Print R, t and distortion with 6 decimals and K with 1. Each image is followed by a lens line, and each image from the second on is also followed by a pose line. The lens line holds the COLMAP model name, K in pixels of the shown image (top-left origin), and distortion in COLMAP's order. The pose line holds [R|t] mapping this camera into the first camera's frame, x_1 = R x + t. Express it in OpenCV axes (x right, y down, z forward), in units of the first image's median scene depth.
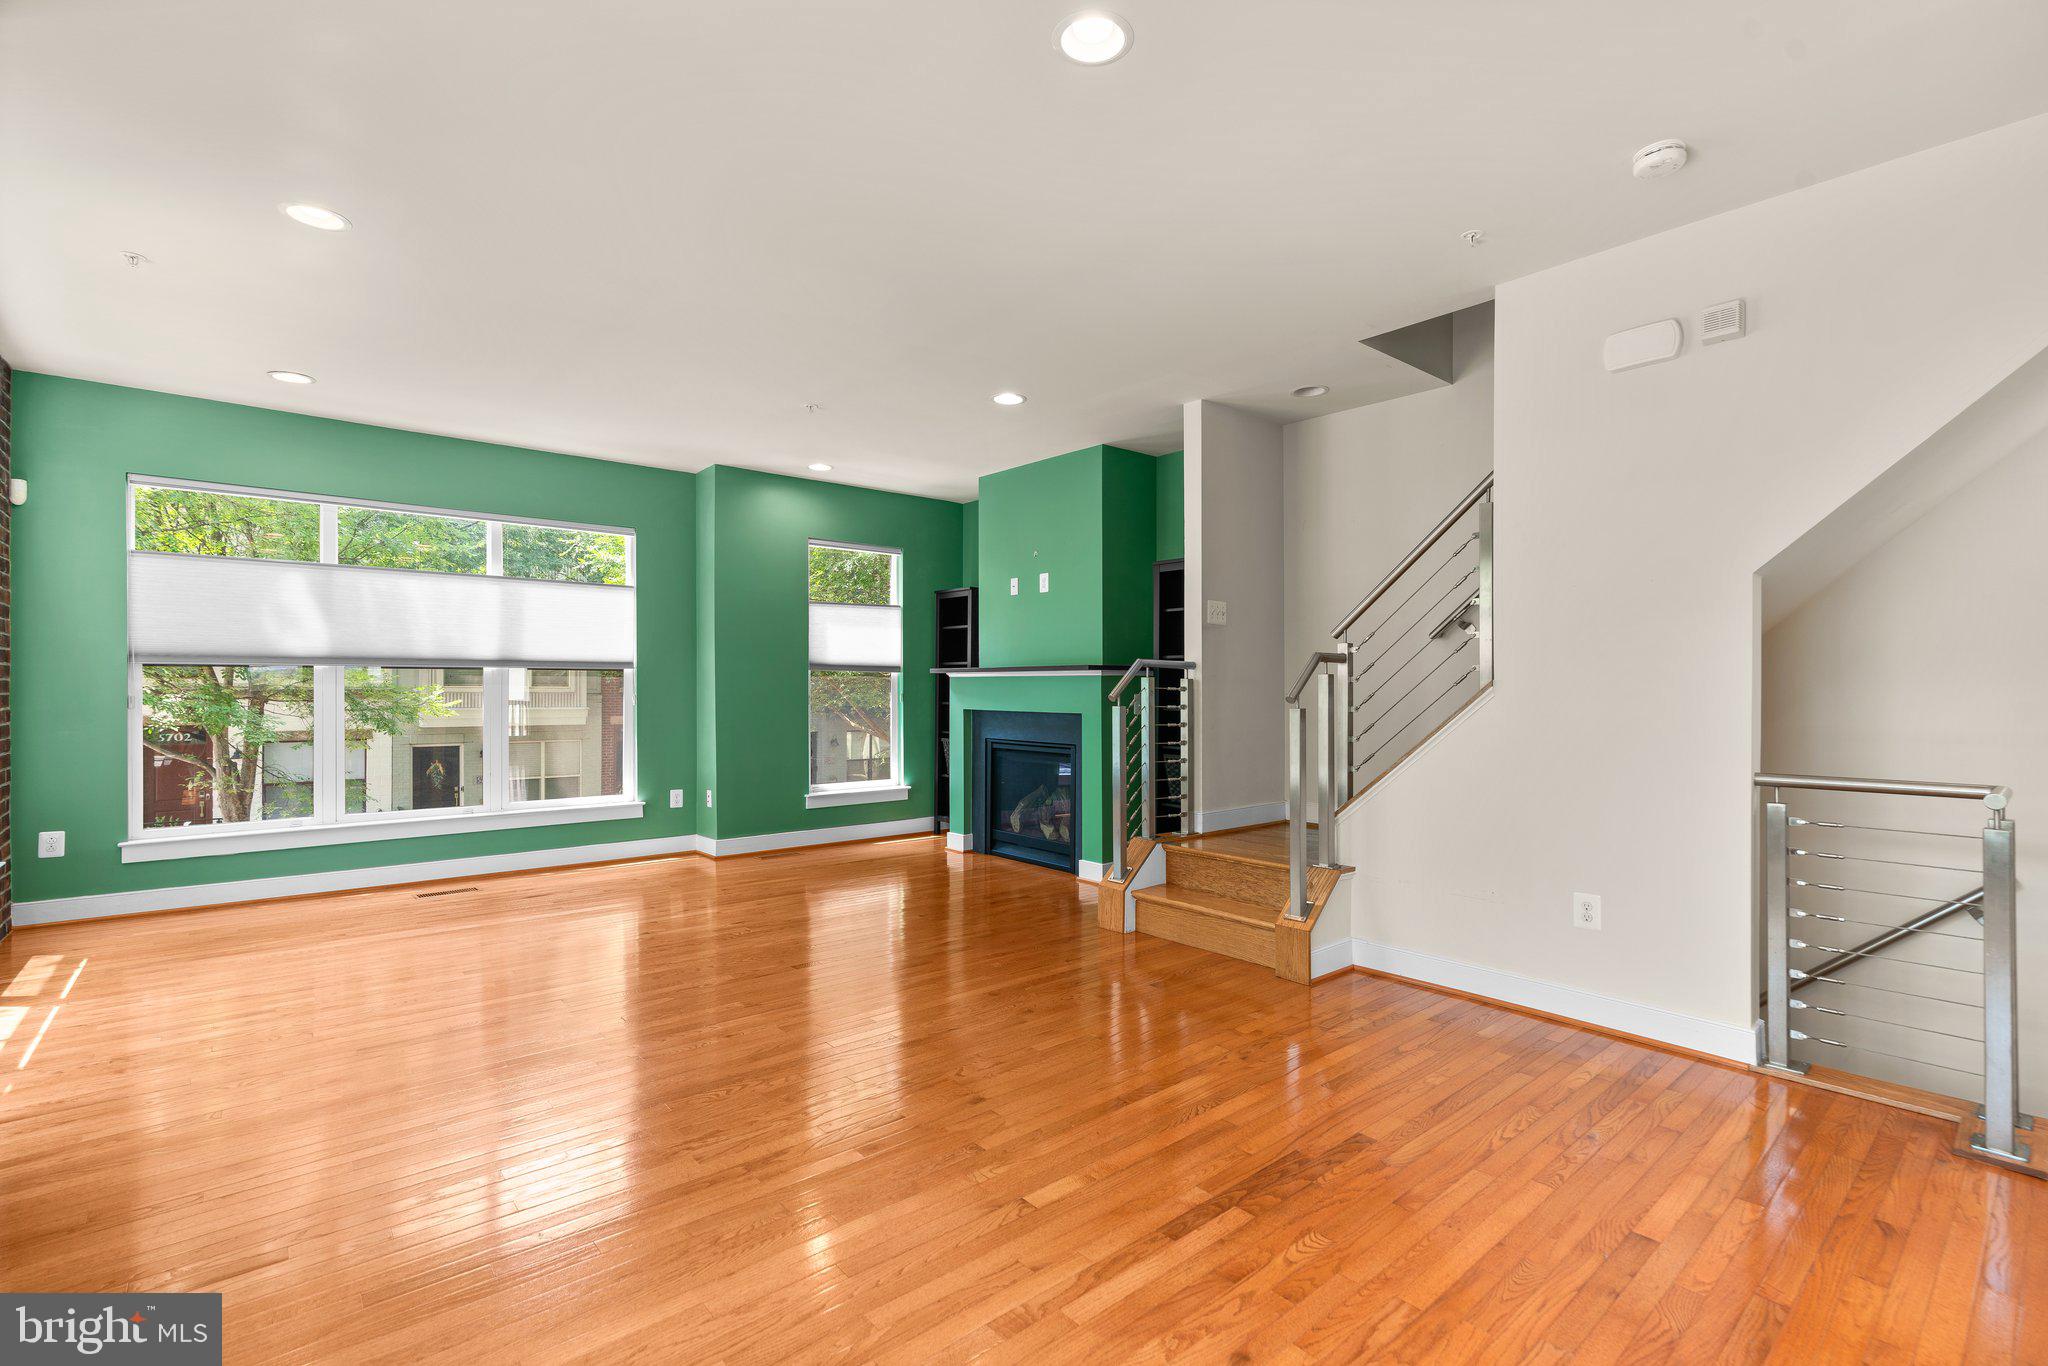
lens RADIAL K [[921.3, 0, 1024.0], [0, 921.3, 683.0], [0, 0, 1]] dist [-0.016247, 0.000490]
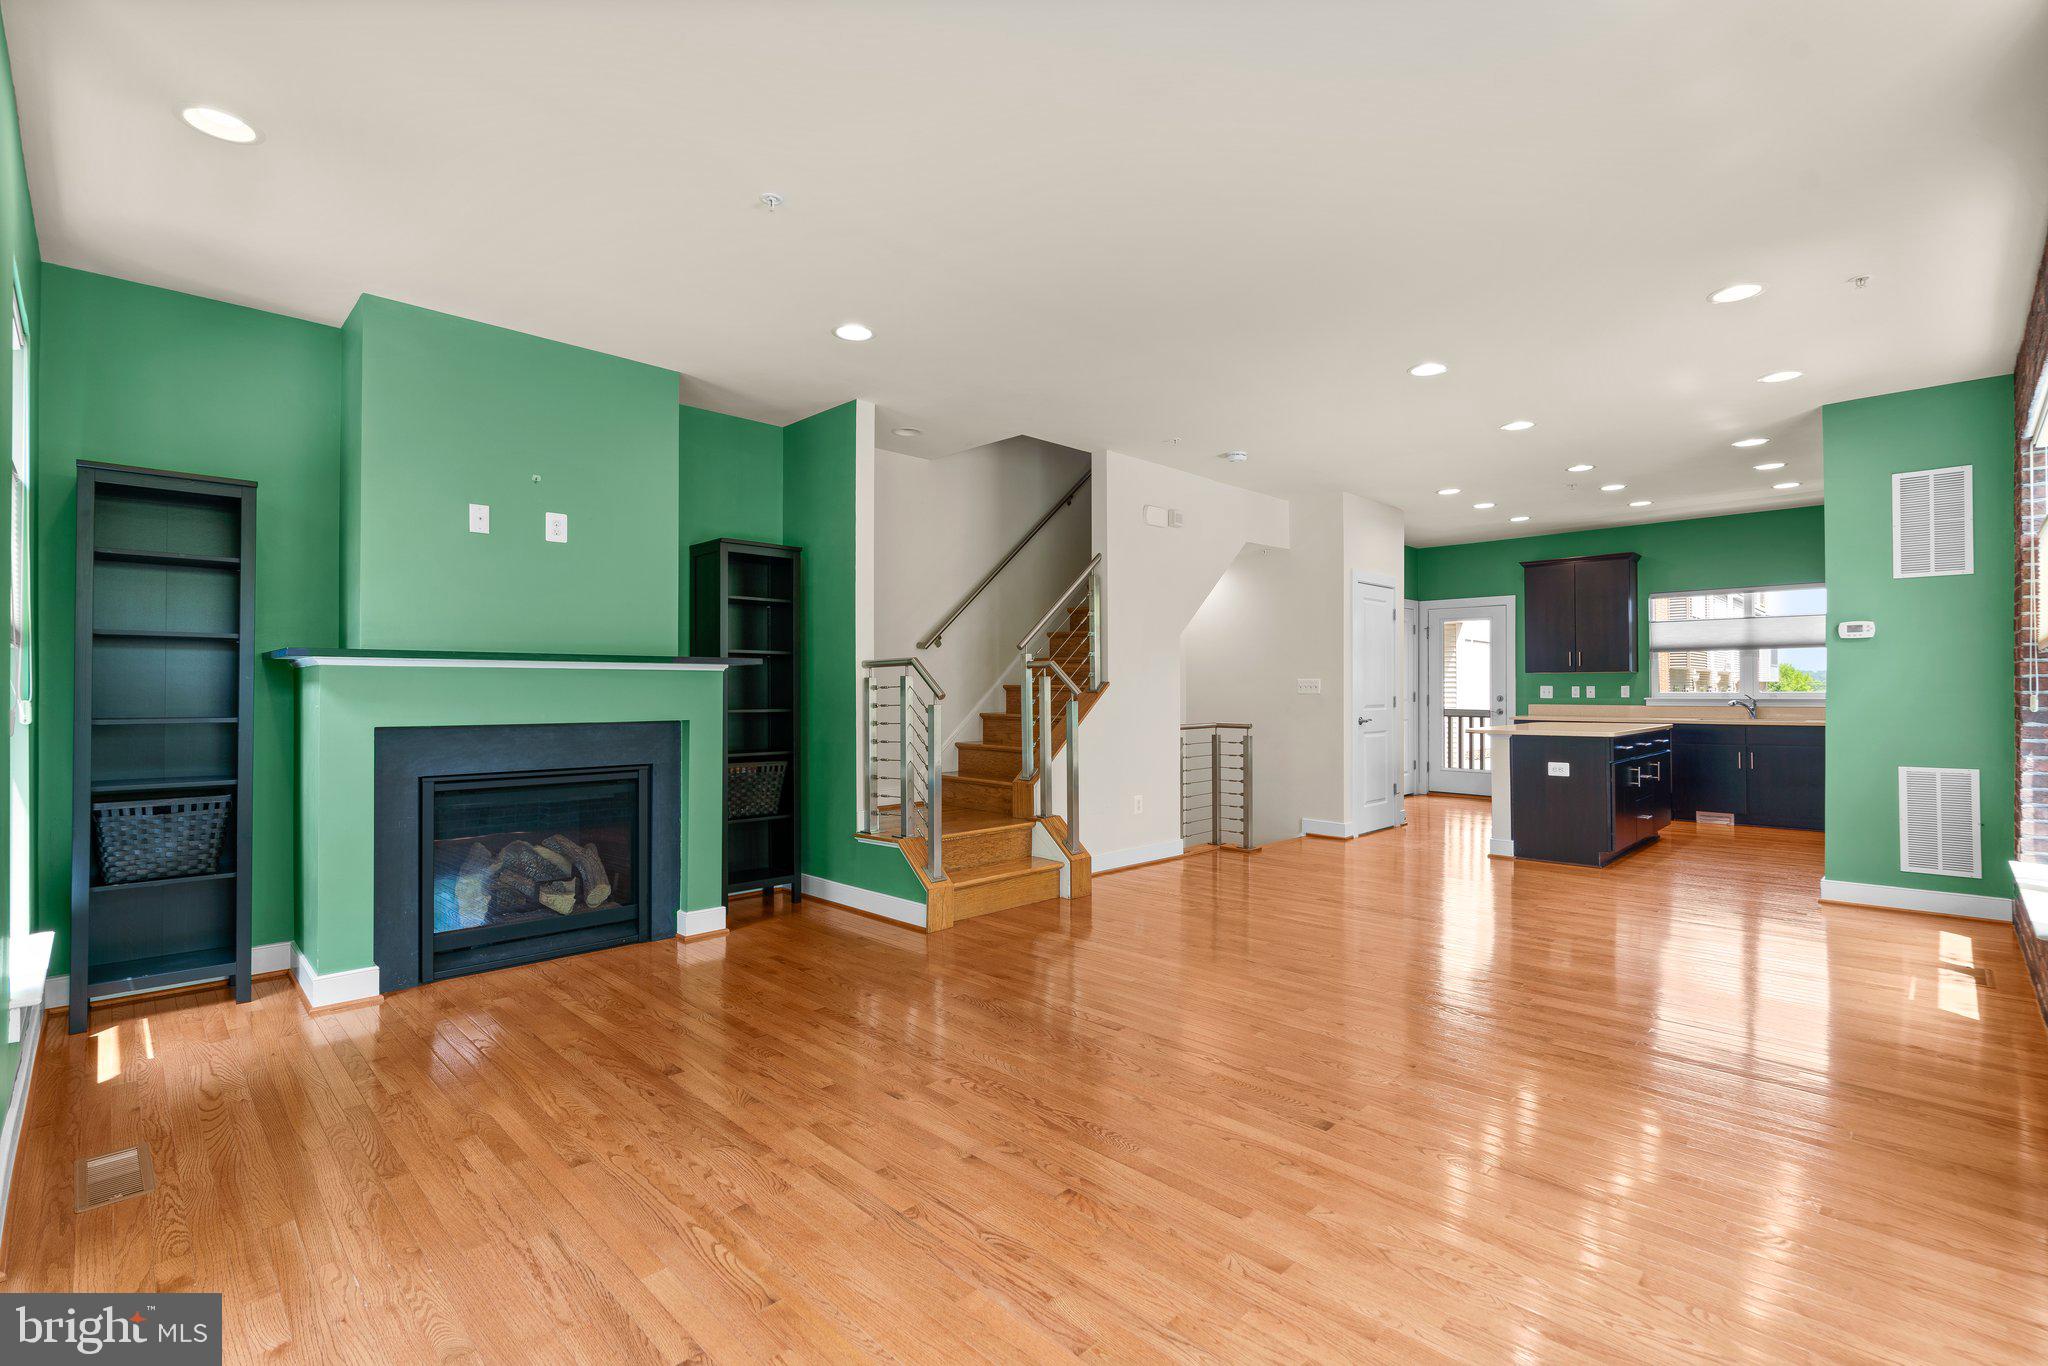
lens RADIAL K [[921.3, 0, 1024.0], [0, 921.3, 683.0], [0, 0, 1]] dist [-0.016247, 0.000490]
pose [[-0.080836, 0.006815, 0.996704, -0.653835], [-0.004674, 0.999963, -0.007216, 0.005810], [-0.996716, -0.005242, -0.080801, 0.711655]]
